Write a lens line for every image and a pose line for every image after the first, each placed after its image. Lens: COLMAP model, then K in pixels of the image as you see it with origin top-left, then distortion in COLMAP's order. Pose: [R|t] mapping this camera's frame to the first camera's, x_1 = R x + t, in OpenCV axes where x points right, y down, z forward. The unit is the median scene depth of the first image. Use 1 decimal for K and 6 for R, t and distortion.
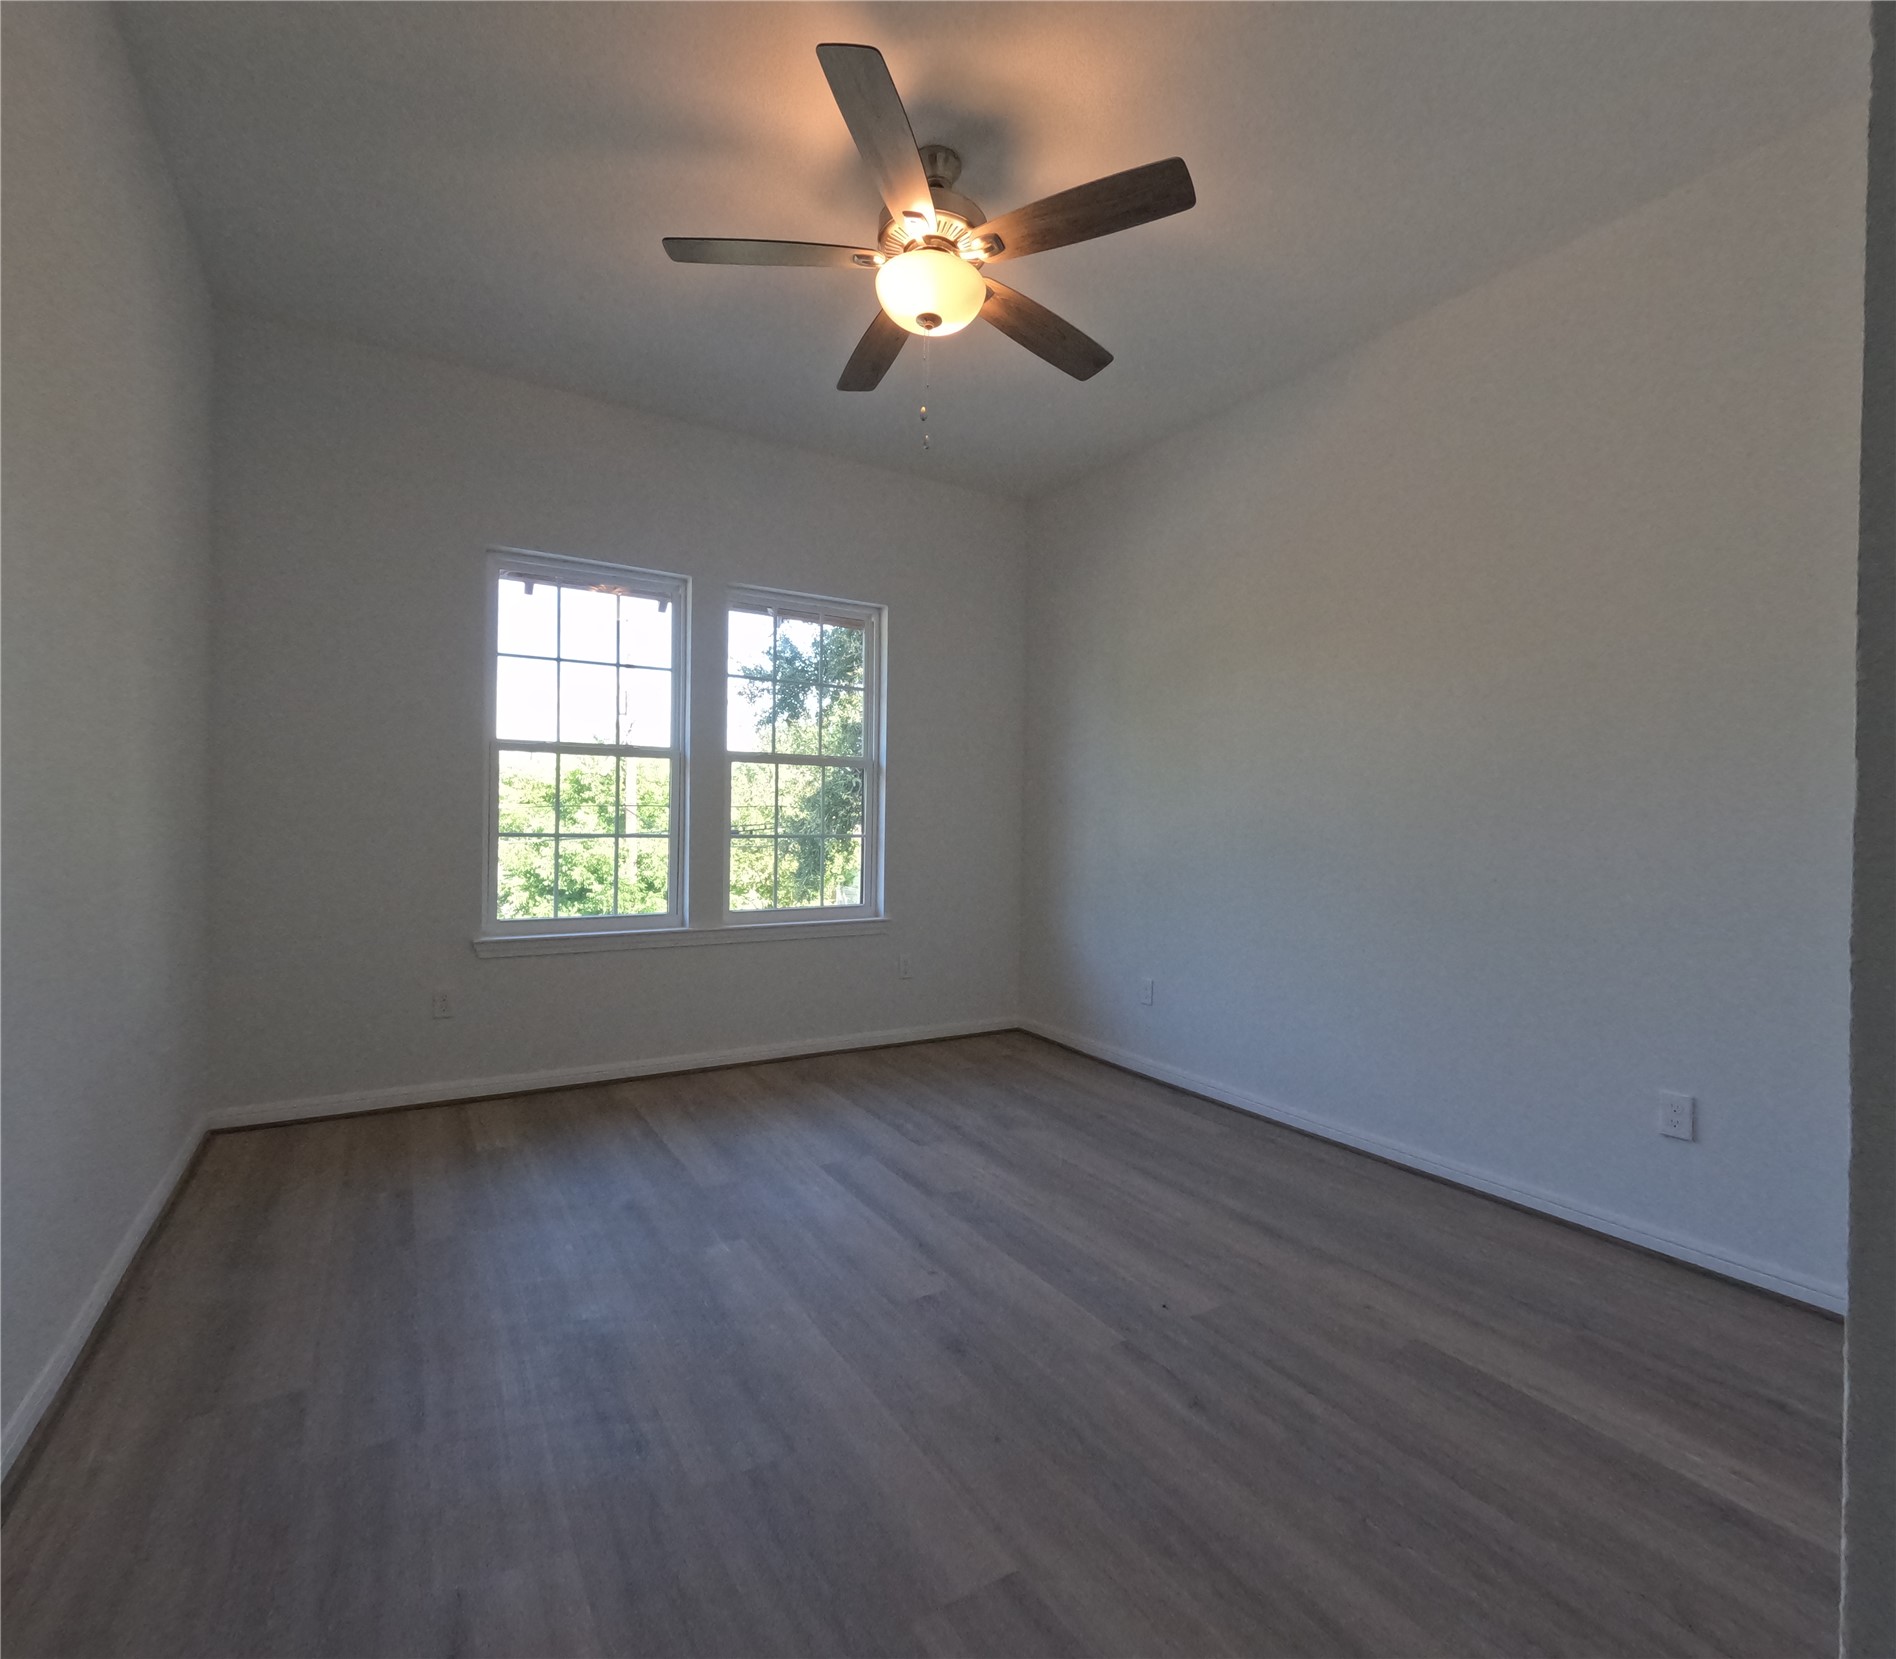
lens RADIAL K [[906.7, 0, 948.0], [0, 906.7, 829.5], [0, 0, 1]] dist [-0.002220, 0.000475]
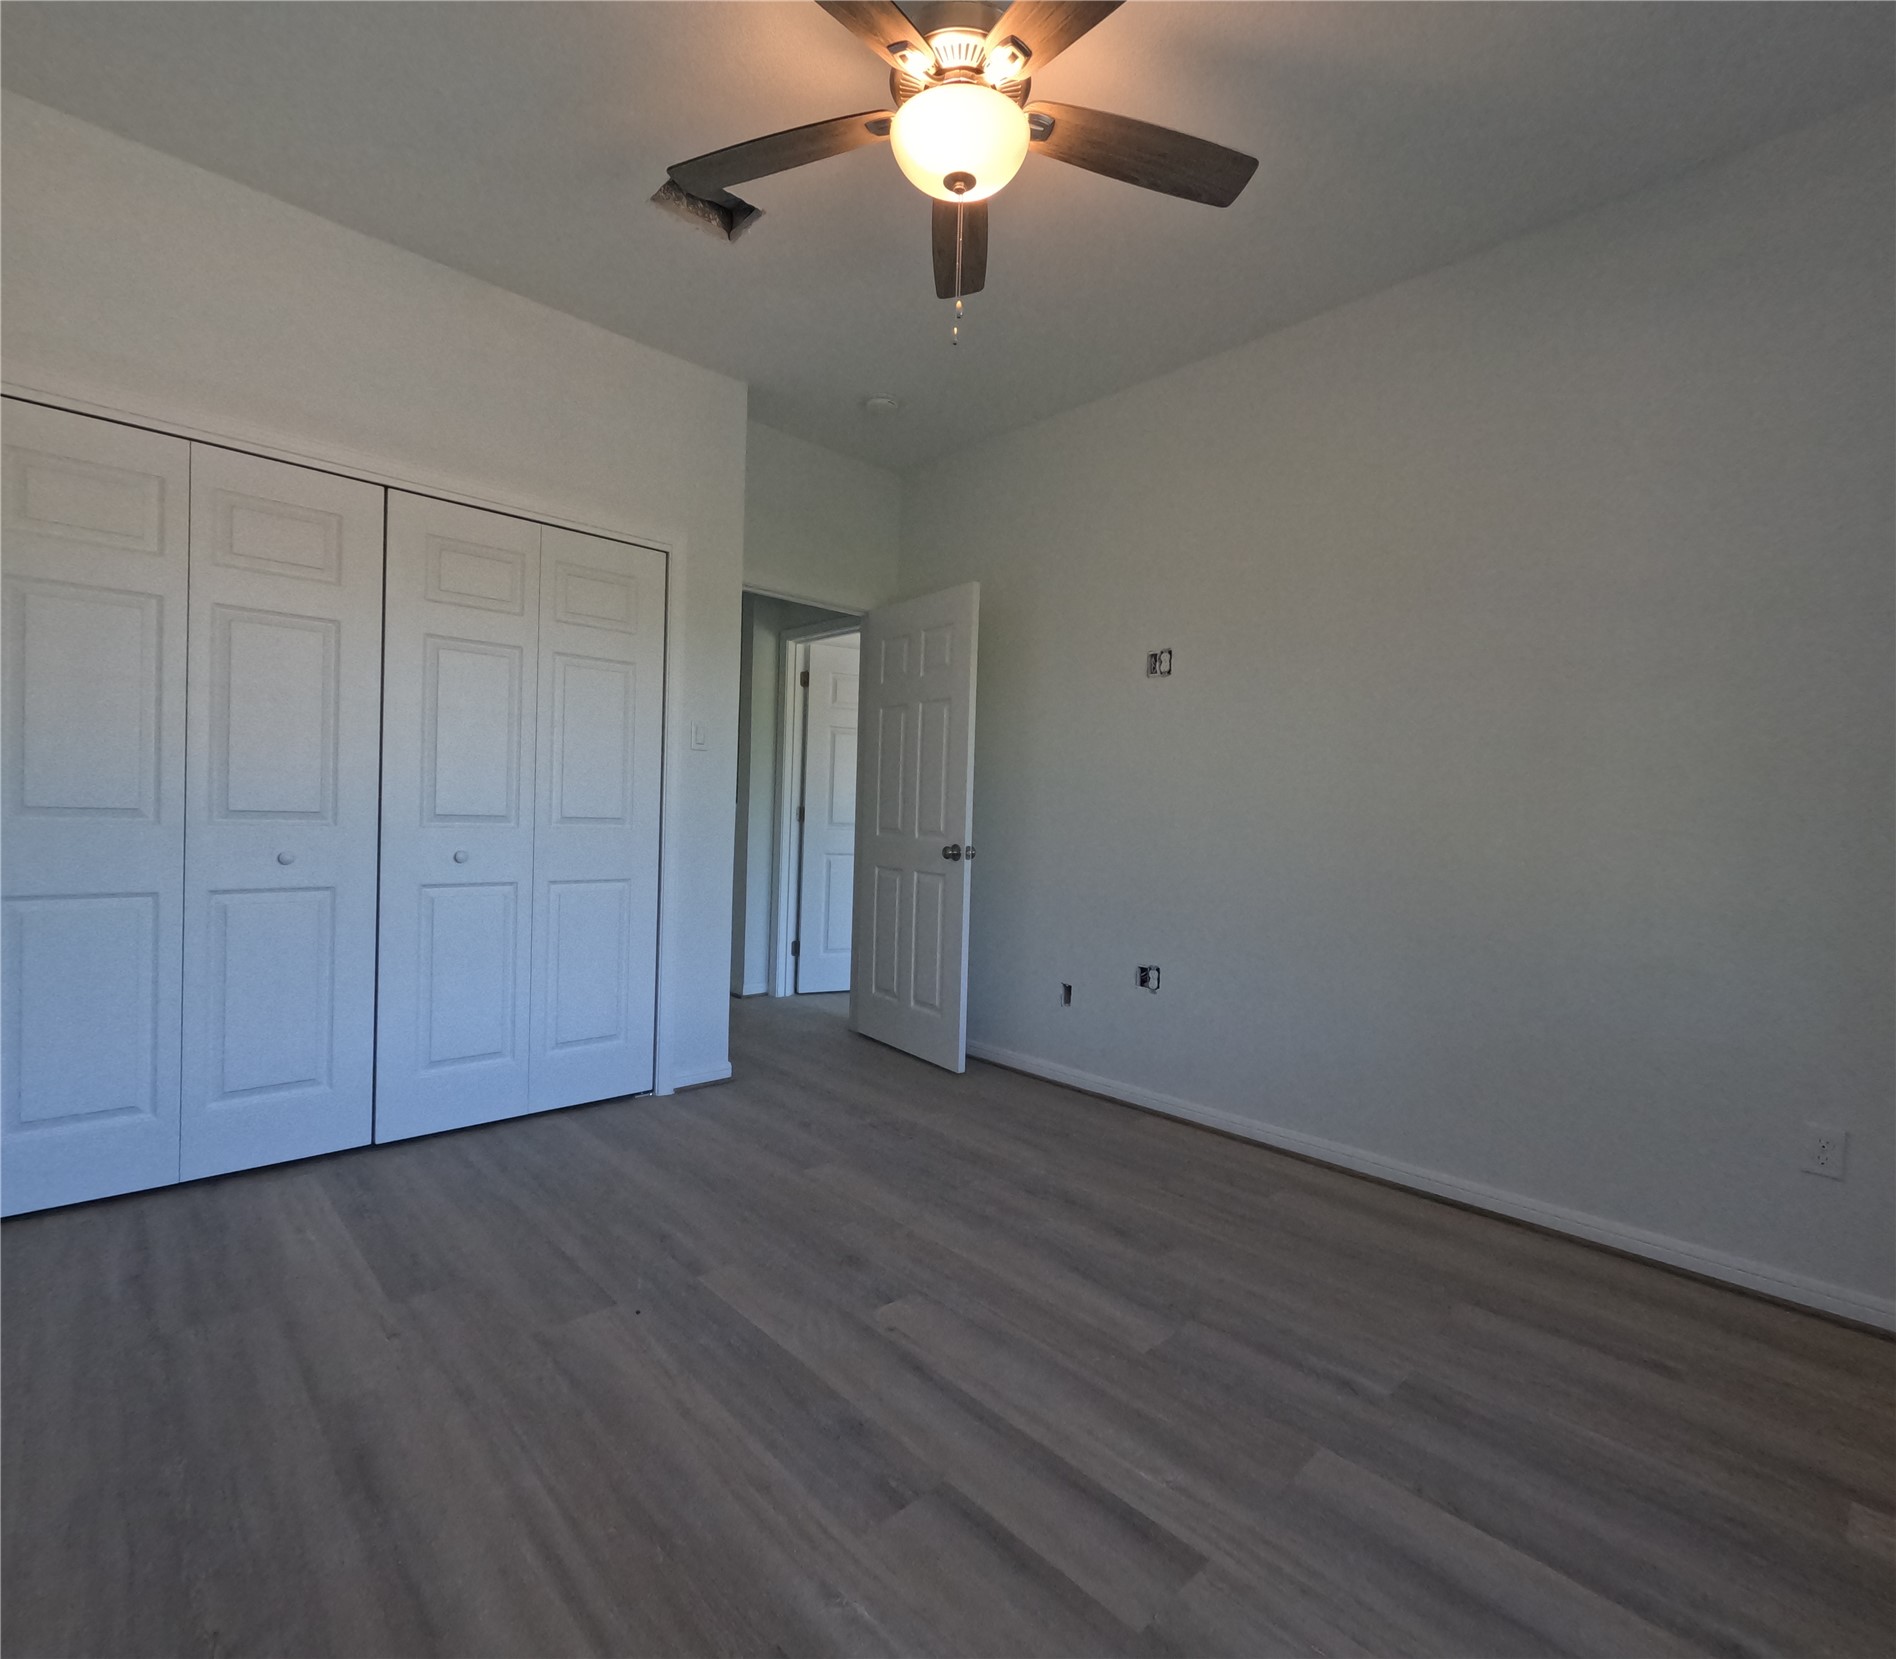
lens RADIAL K [[906.7, 0, 948.0], [0, 906.7, 829.5], [0, 0, 1]] dist [-0.002220, 0.000475]
pose [[-0.976047, -0.043911, -0.213084, 0.133455], [-0.049630, 0.998535, 0.021562, -0.010605], [0.211825, 0.031621, -0.976796, 1.792448]]
